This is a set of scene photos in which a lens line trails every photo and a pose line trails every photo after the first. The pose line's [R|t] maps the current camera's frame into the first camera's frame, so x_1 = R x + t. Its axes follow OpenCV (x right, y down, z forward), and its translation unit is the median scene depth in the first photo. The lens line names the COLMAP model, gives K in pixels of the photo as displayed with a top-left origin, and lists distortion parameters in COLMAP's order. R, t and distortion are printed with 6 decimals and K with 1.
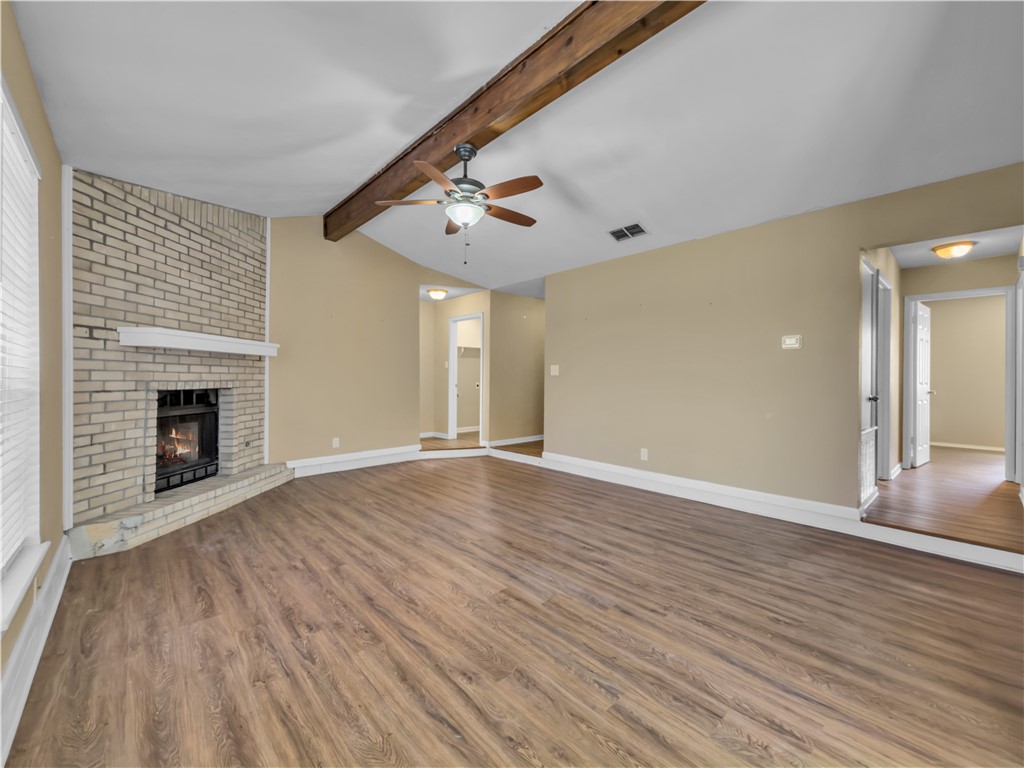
lens RADIAL K [[426.8, 0, 510.4], [0, 426.8, 376.1], [0, 0, 1]] dist [0.000499, 0.000072]
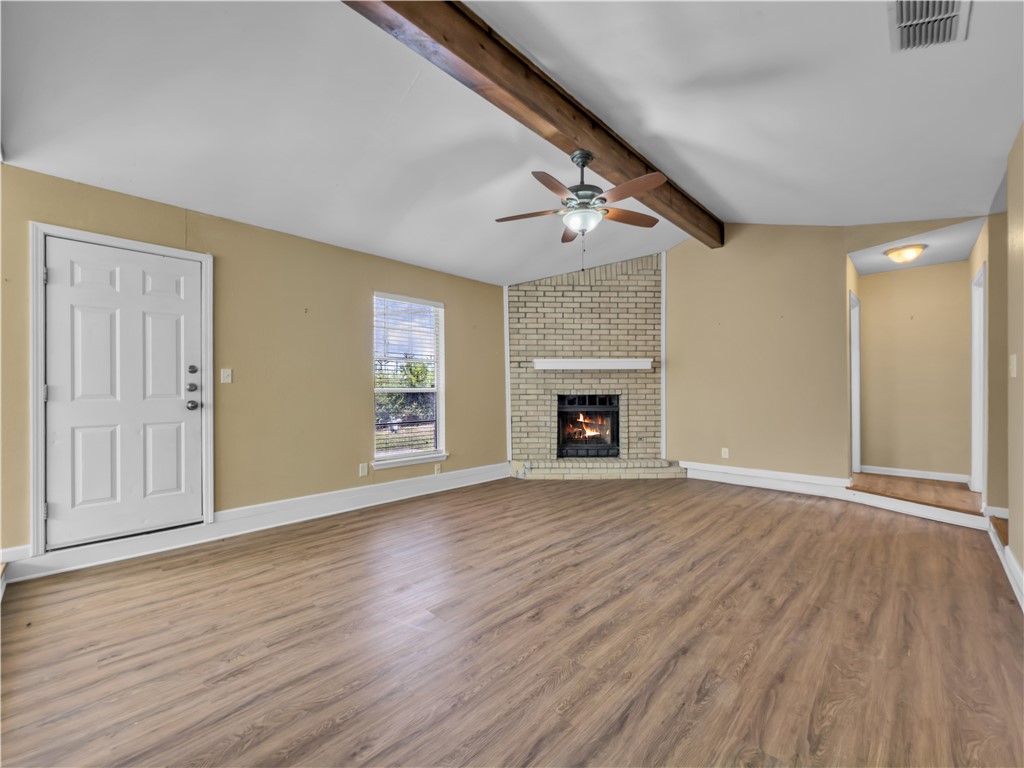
lens RADIAL K [[412.5, 0, 516.8], [0, 412.5, 387.8], [0, 0, 1]] dist [-0.000968, -0.000023]
pose [[0.065954, -0.003611, -0.997816, 0.704033], [0.009222, 0.999953, -0.003009, 0.008730], [0.997780, -0.009003, 0.065984, 0.657705]]
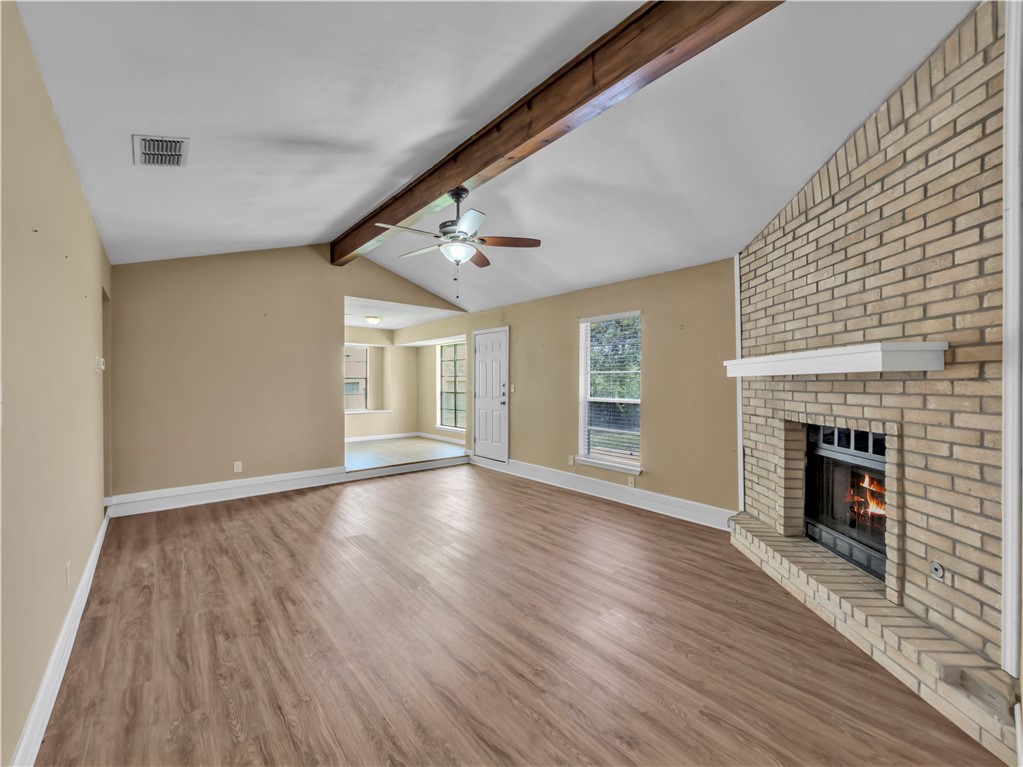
lens RADIAL K [[407.5, 0, 511.5], [0, 407.5, 383.5], [0, 0, 1]] dist [-0.000783, -0.000181]
pose [[-0.999937, -0.006869, 0.008828, -0.209954], [-0.006918, 0.999961, -0.005545, -0.034118], [-0.008790, -0.005606, -0.999946, 1.704811]]
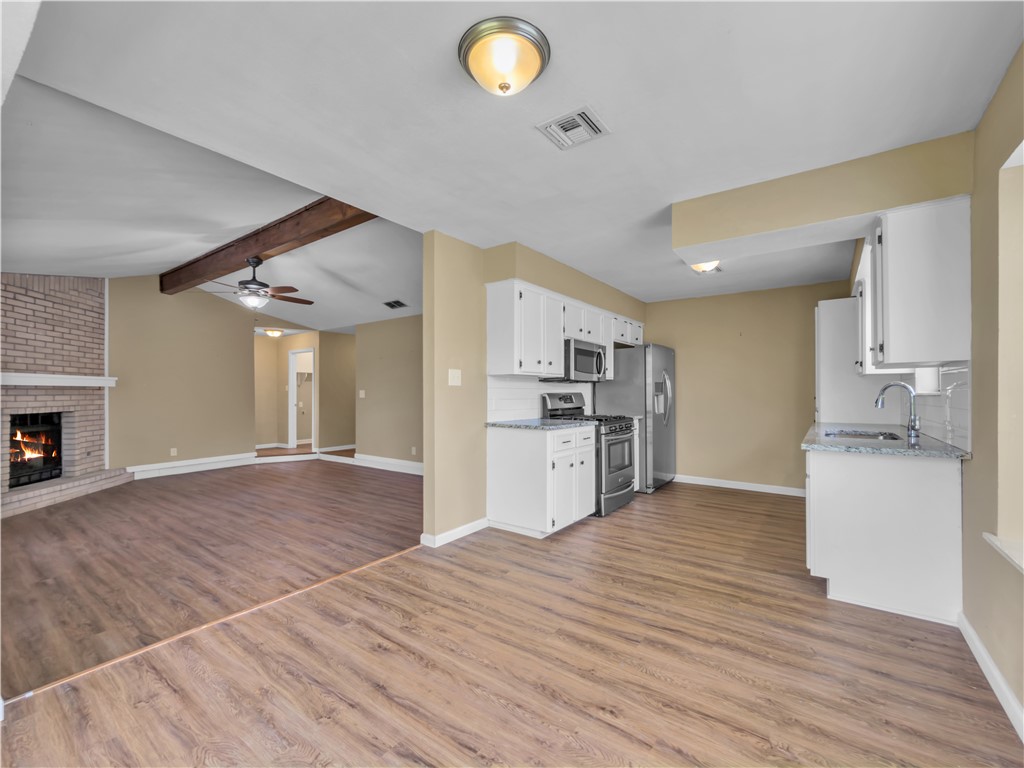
lens RADIAL K [[426.3, 0, 533.1], [0, 426.3, 394.7], [0, 0, 1]] dist [-0.000155, -0.000165]
pose [[0.968038, -0.005014, 0.250755, 0.450930], [0.002158, 0.999930, 0.011660, -0.040815], [-0.250796, -0.010746, 0.967980, -0.724624]]
